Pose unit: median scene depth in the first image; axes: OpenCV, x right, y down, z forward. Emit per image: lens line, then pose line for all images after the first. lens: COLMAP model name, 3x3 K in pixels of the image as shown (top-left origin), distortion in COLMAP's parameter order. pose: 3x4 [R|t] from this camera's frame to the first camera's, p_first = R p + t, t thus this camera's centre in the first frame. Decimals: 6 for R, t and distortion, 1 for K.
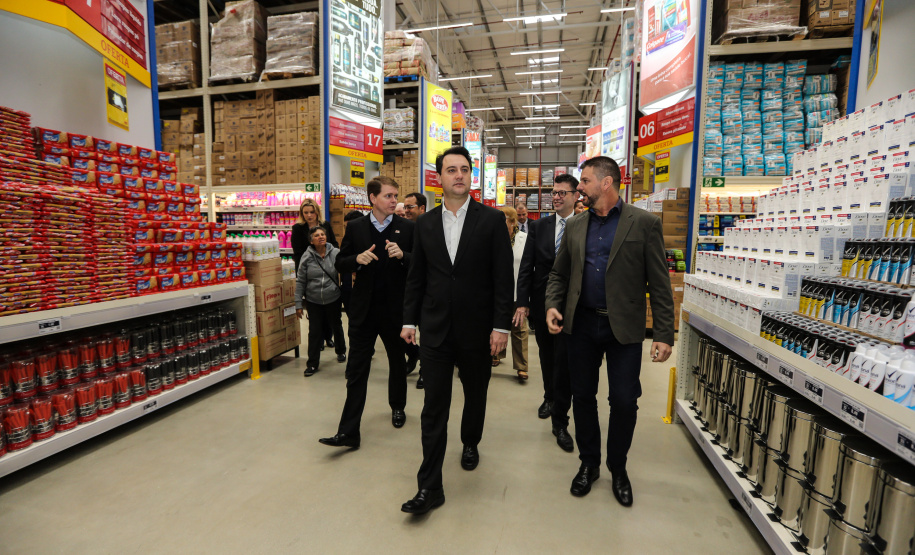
lens RADIAL K [[425.1, 0, 459.3], [0, 425.1, 275.1], [0, 0, 1]] dist [-0.039491, 0.014137]
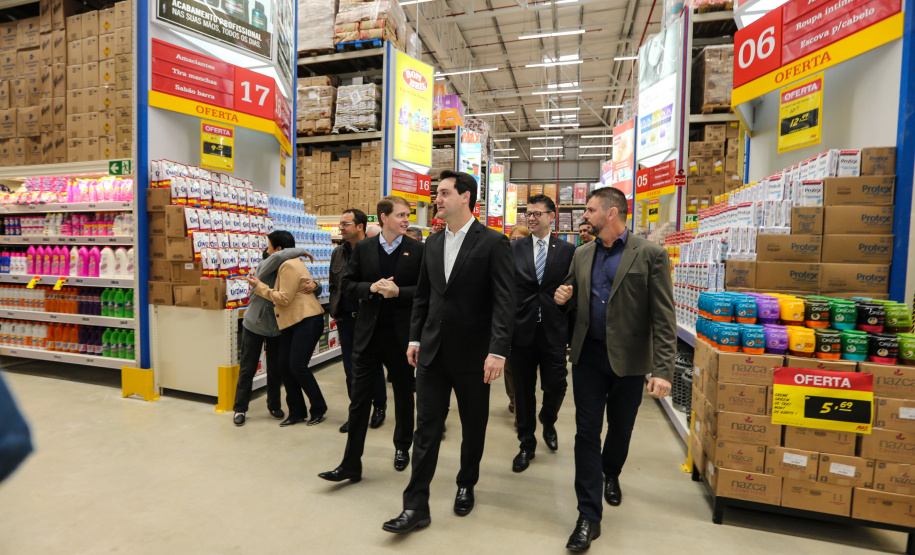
lens RADIAL K [[425.1, 0, 457.2], [0, 425.1, 277.1], [0, 0, 1]] dist [-0.039491, 0.014137]
pose [[0.998668, 0.014757, -0.049434, 0.077520], [-0.017206, 0.998626, -0.049499, -0.029523], [0.048636, 0.050284, 0.997550, 0.316287]]
